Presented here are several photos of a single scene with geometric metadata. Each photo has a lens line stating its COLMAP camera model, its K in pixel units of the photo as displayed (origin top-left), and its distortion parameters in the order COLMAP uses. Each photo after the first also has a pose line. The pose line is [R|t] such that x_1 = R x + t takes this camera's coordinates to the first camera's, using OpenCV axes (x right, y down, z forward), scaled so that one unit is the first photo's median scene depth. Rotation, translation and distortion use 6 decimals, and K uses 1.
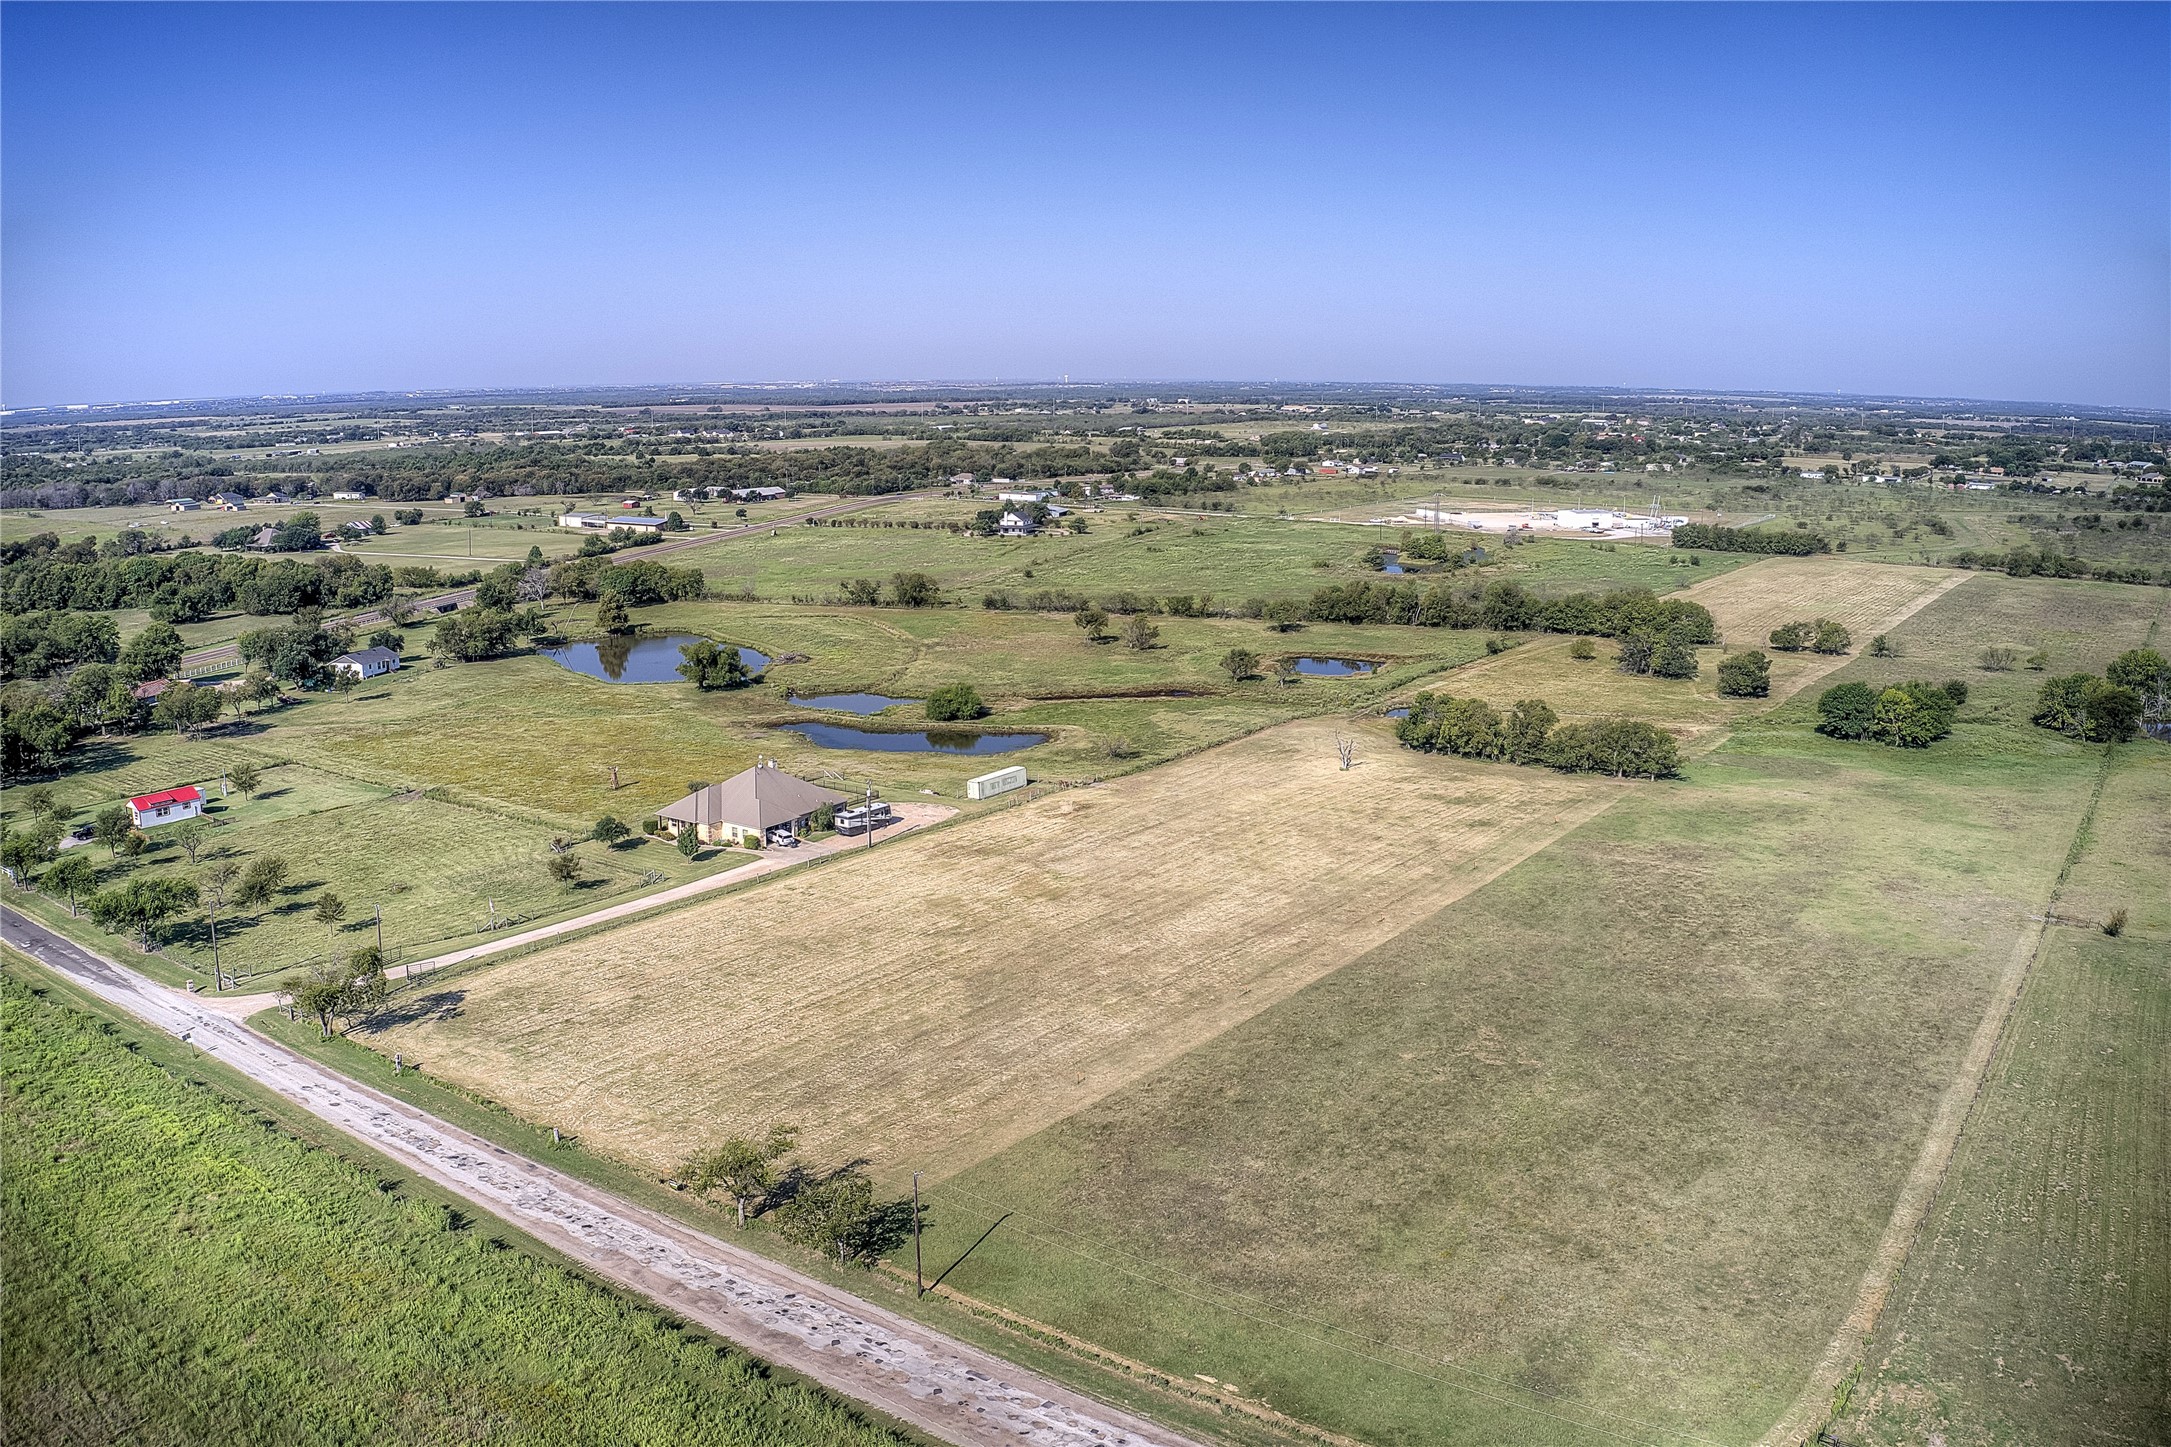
lens RADIAL K [[1700.5, 0, 1085.5], [0, 1700.5, 723.5], [0, 0, 1]] dist [-0.189022, 0.036808]
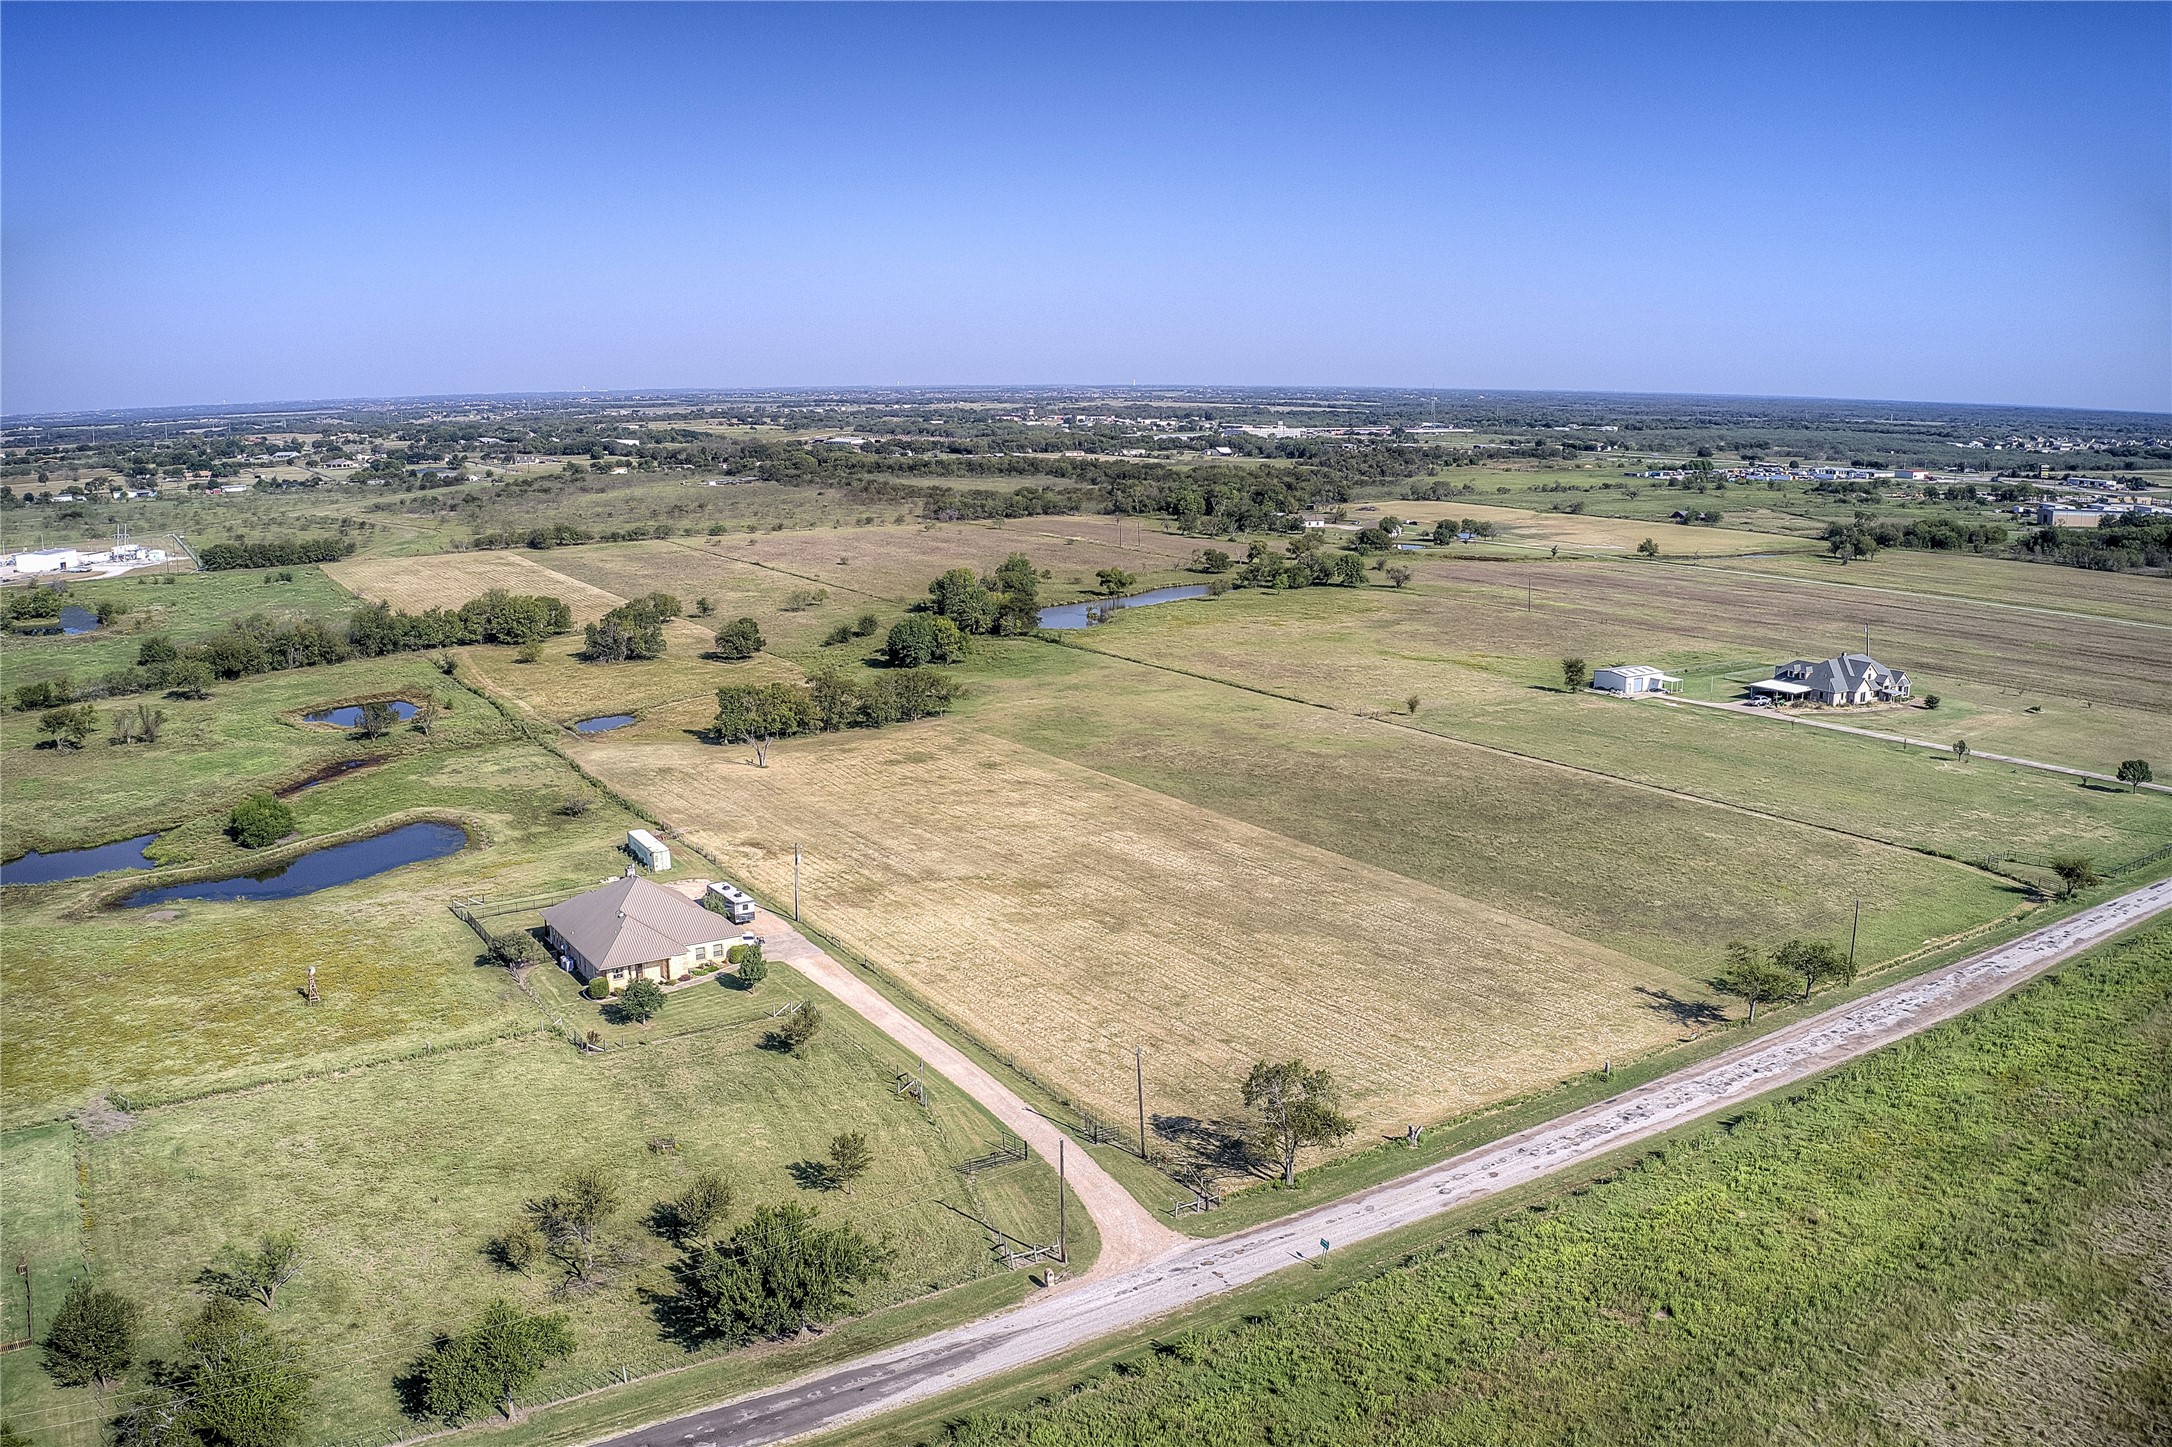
lens RADIAL K [[1701.3, 0, 1086.0], [0, 1701.3, 723.5], [0, 0, 1]] dist [-0.189022, 0.036808]
pose [[0.376034, -0.187166, 0.907506, -0.804512], [0.190396, 0.974096, 0.122007, -0.099322], [-0.906834, 0.126907, 0.401929, 0.481260]]
